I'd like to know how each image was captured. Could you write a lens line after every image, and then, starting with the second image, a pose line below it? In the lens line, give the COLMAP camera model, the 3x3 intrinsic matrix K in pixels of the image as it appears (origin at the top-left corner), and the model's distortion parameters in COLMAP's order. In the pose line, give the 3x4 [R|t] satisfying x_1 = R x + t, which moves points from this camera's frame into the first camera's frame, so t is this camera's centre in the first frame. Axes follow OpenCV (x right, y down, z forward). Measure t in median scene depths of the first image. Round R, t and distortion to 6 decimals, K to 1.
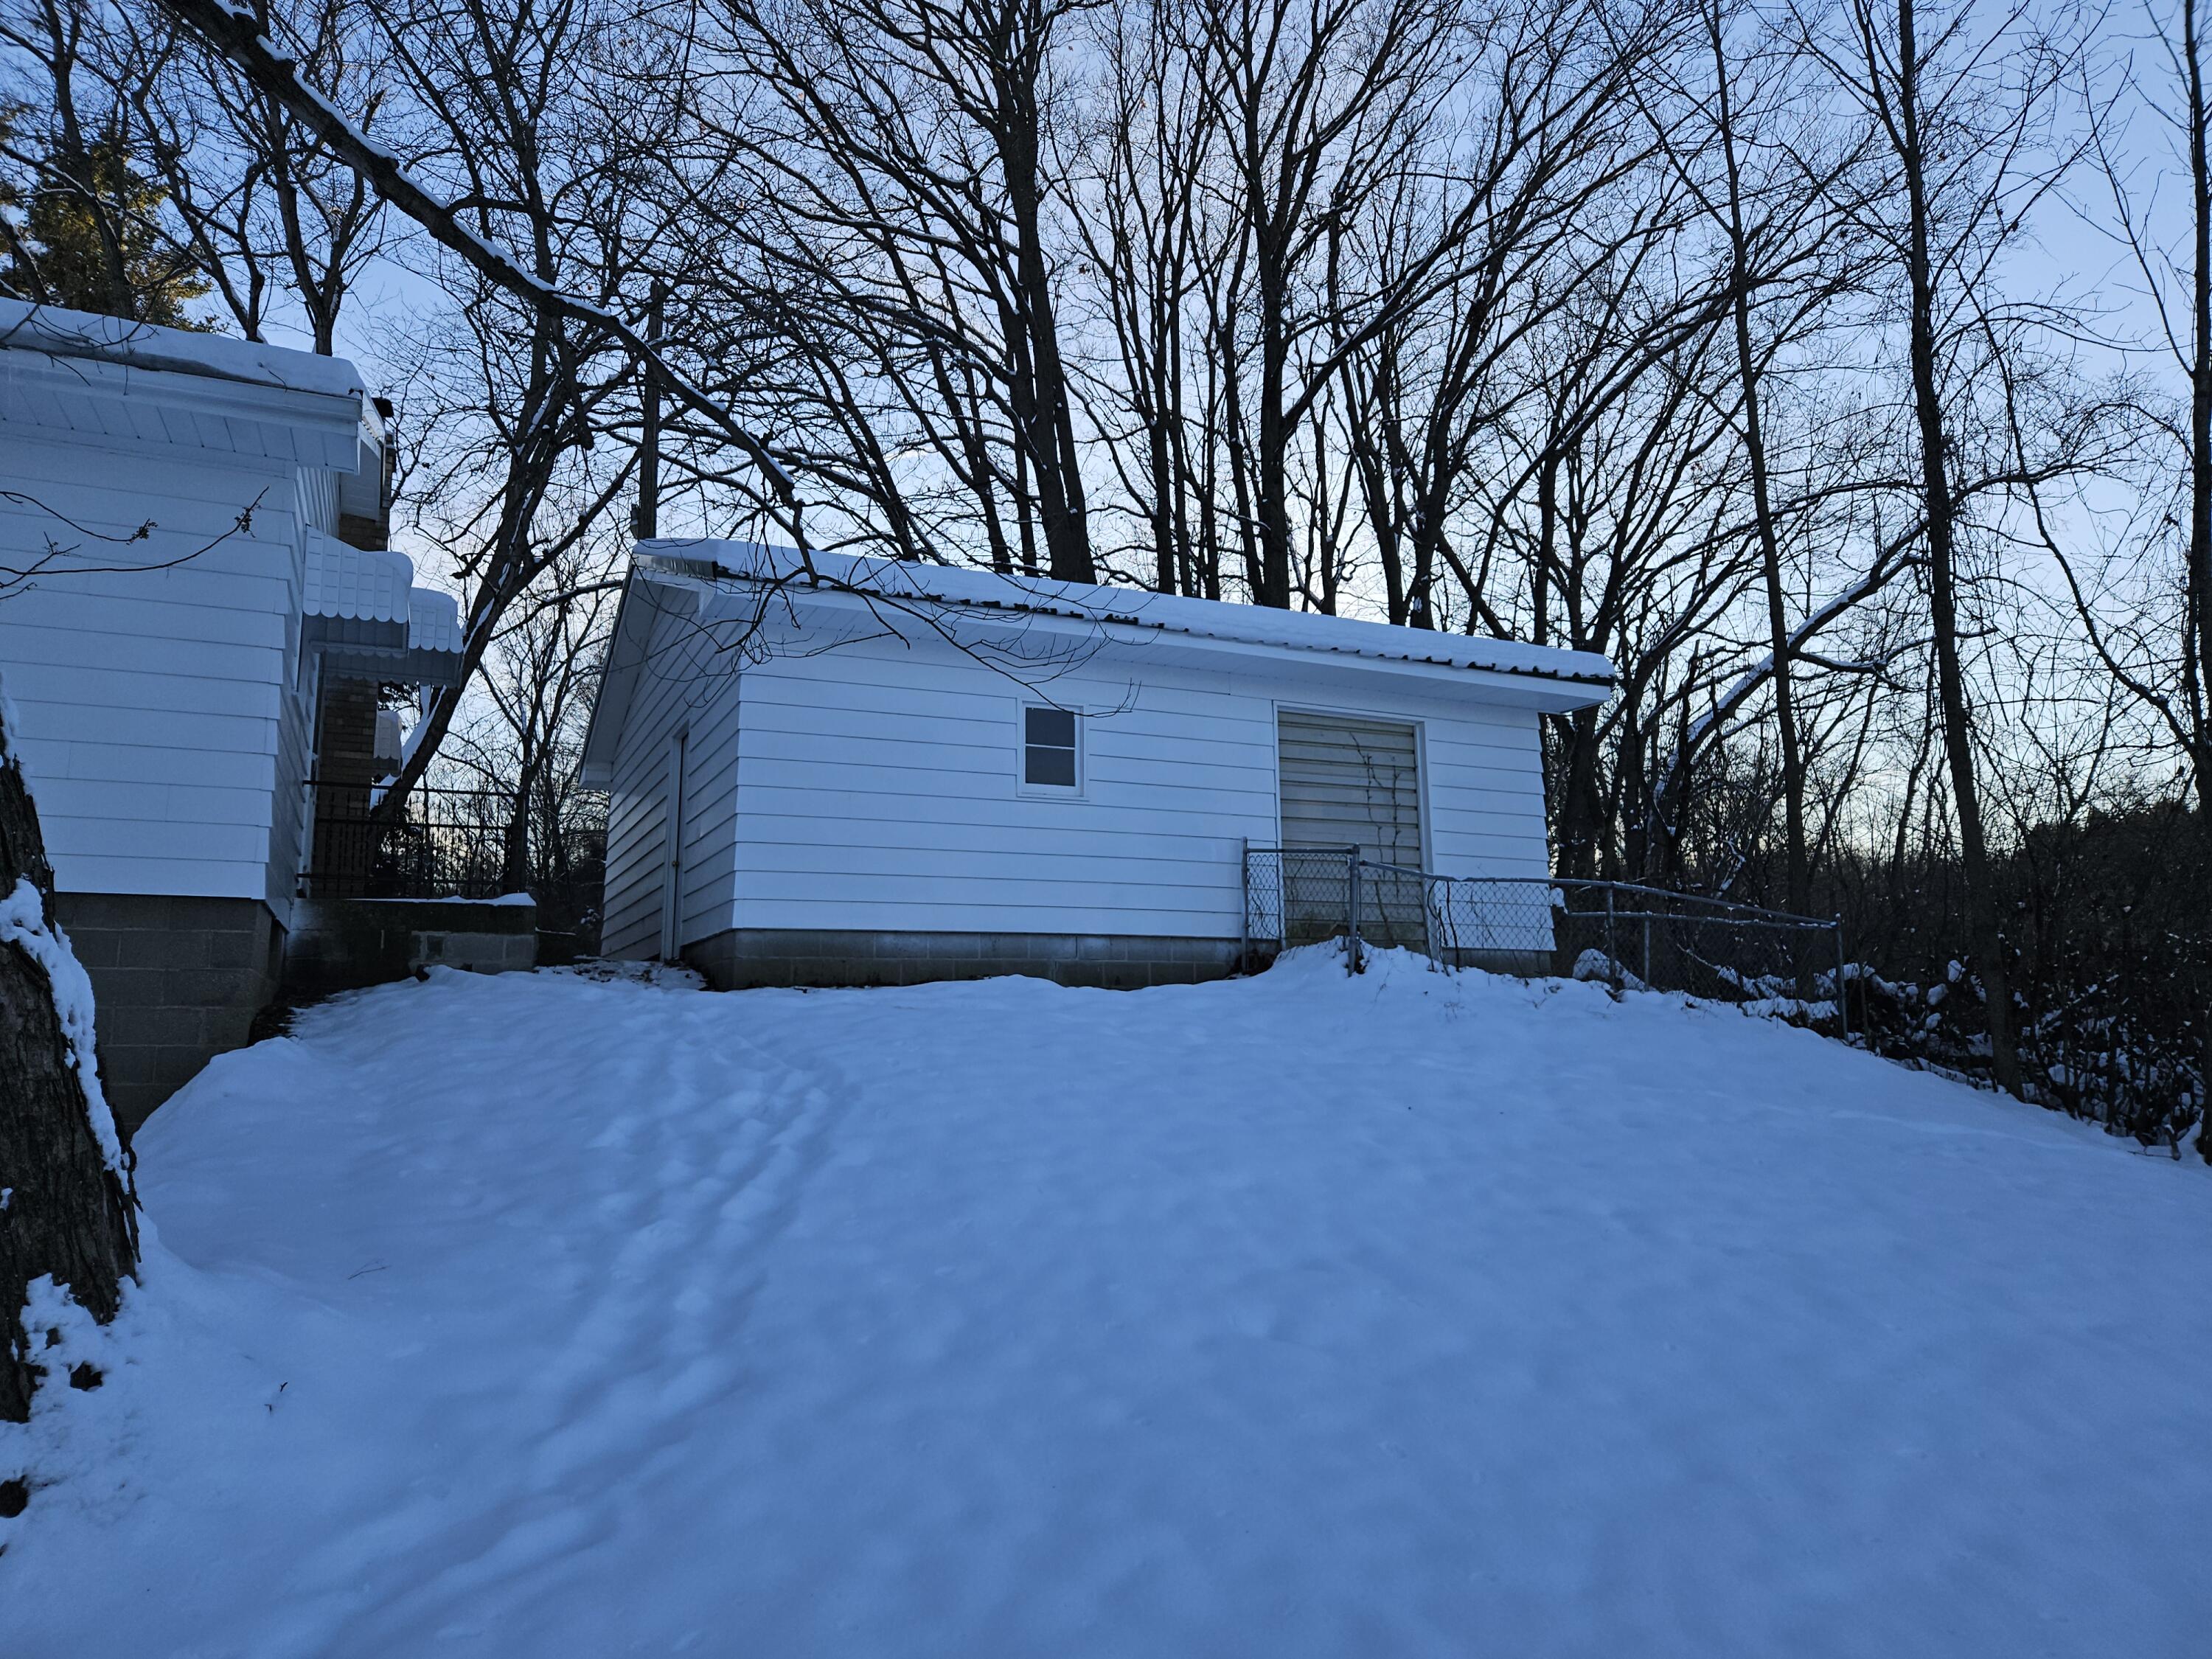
lens RADIAL K [[1459.5, 0, 1098.2], [0, 1459.5, 819.2], [0, 0, 1]] dist [0.082400, -0.072827]
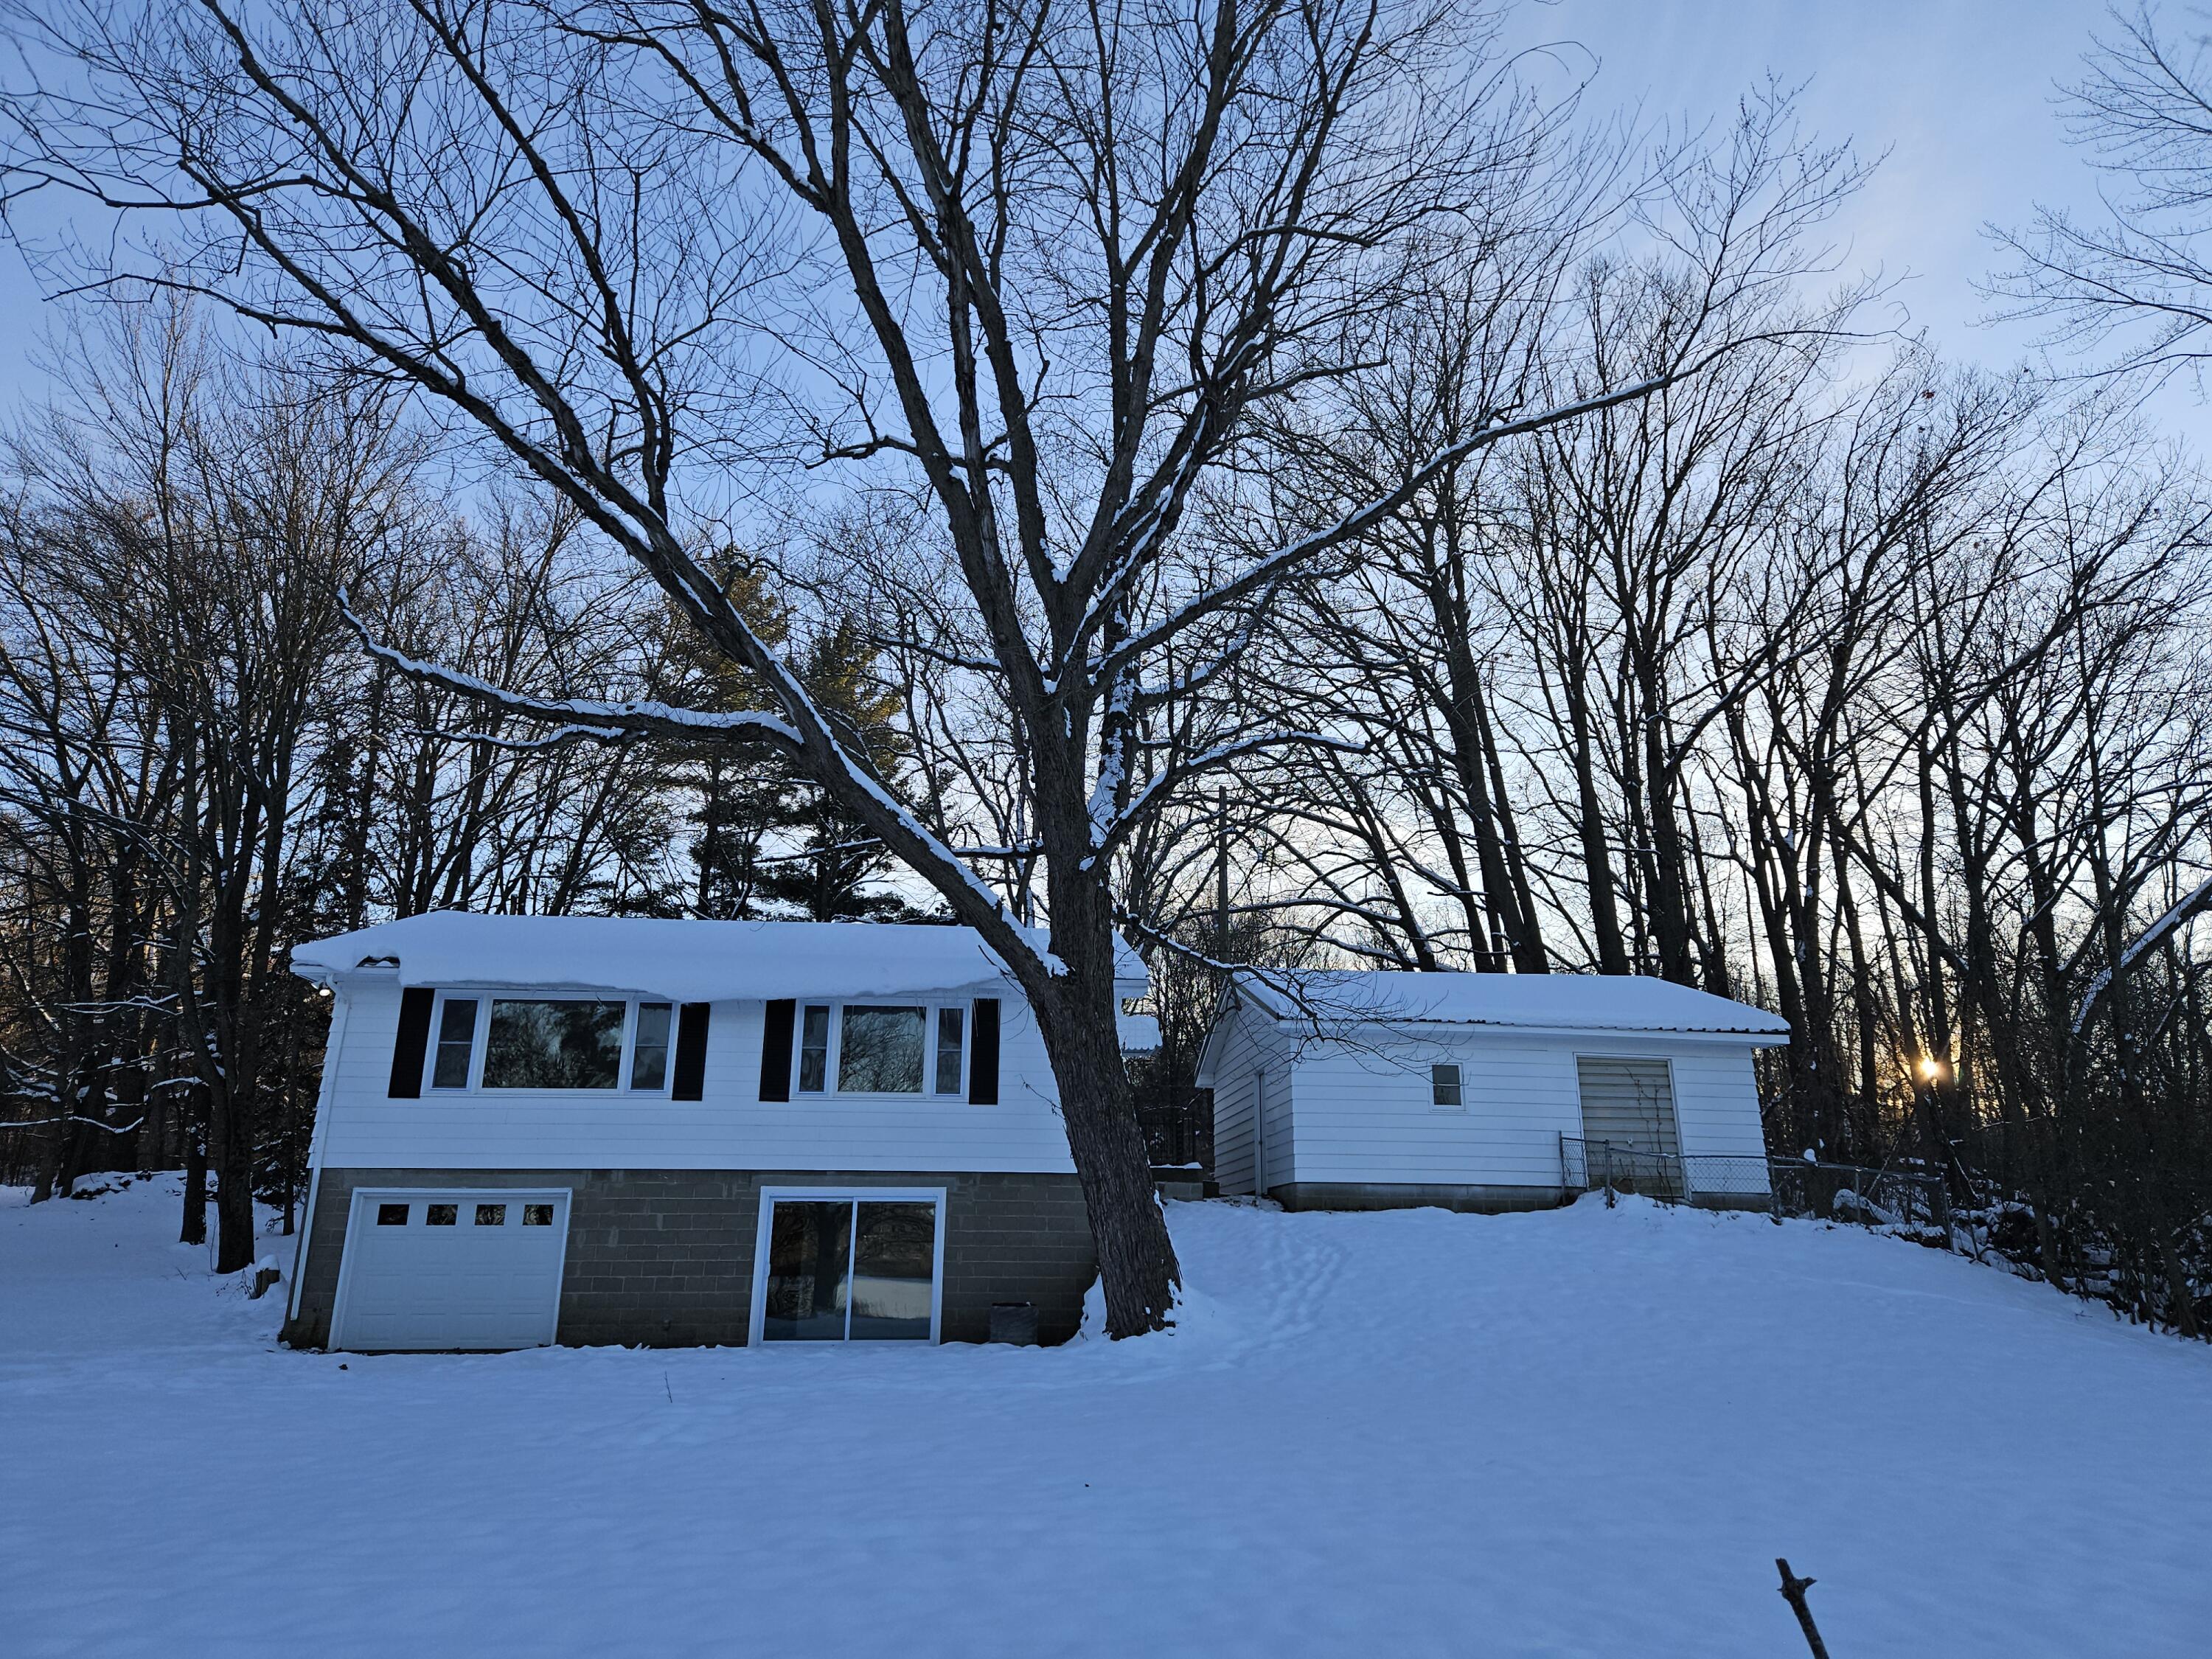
lens RADIAL K [[1459.5, 0, 1098.2], [0, 1459.5, 819.2], [0, 0, 1]] dist [0.082400, -0.072827]
pose [[0.939425, -0.082230, -0.332744, 0.224258], [0.035777, 0.989017, -0.143405, -0.143123], [0.340881, 0.122814, 0.932050, -1.091378]]
